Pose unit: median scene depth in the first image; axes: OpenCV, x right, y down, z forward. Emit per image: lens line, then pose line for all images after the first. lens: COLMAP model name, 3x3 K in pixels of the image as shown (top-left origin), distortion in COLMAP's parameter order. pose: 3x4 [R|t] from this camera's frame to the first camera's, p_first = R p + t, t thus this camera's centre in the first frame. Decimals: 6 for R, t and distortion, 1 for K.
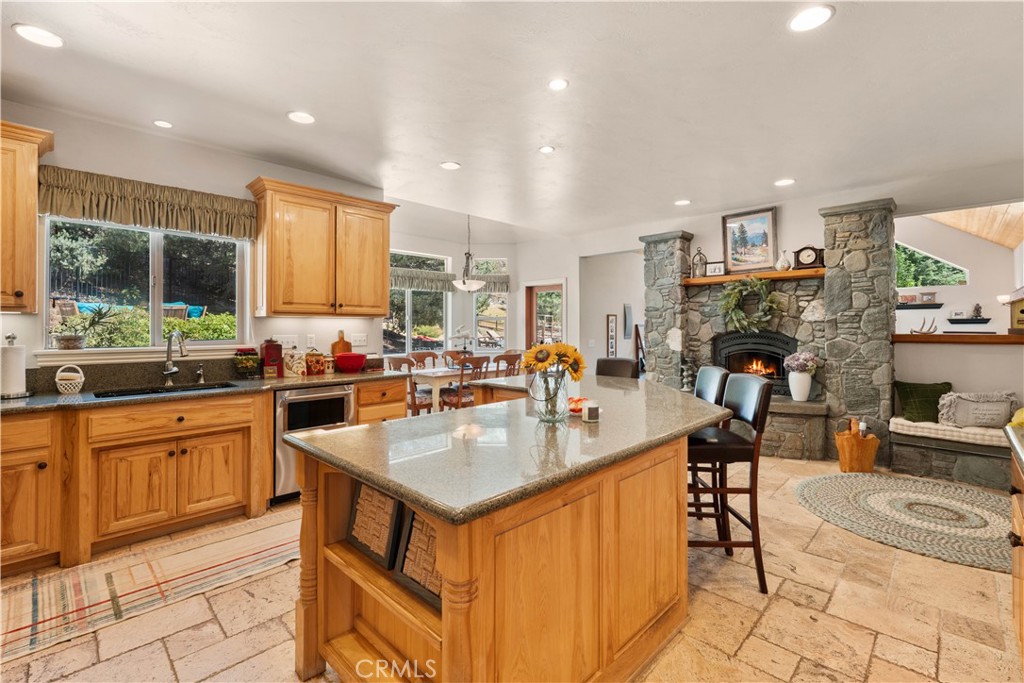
lens RADIAL K [[457.1, 0, 508.5], [0, 457.1, 327.1], [0, 0, 1]] dist [0.001127, -0.001297]
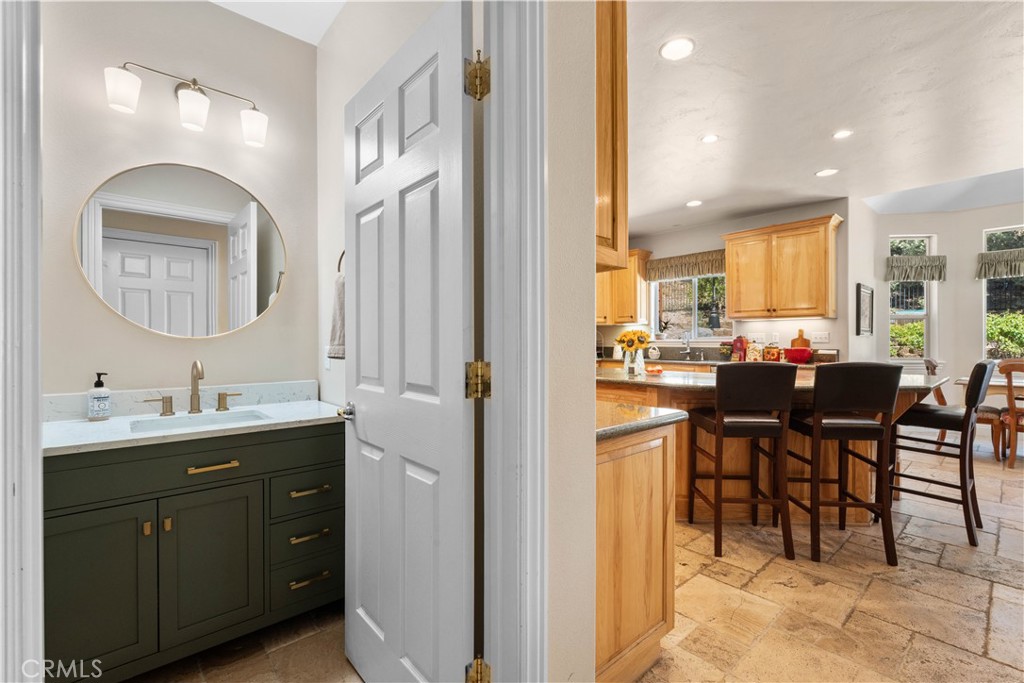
lens RADIAL K [[457.1, 0, 513.3], [0, 457.1, 341.7], [0, 0, 1]] dist [0.001127, -0.001297]
pose [[-0.073094, 0.001900, -0.997323, 0.449133], [0.004742, 0.999988, 0.001558, 0.017087], [0.997314, -0.004615, -0.073102, 0.158984]]
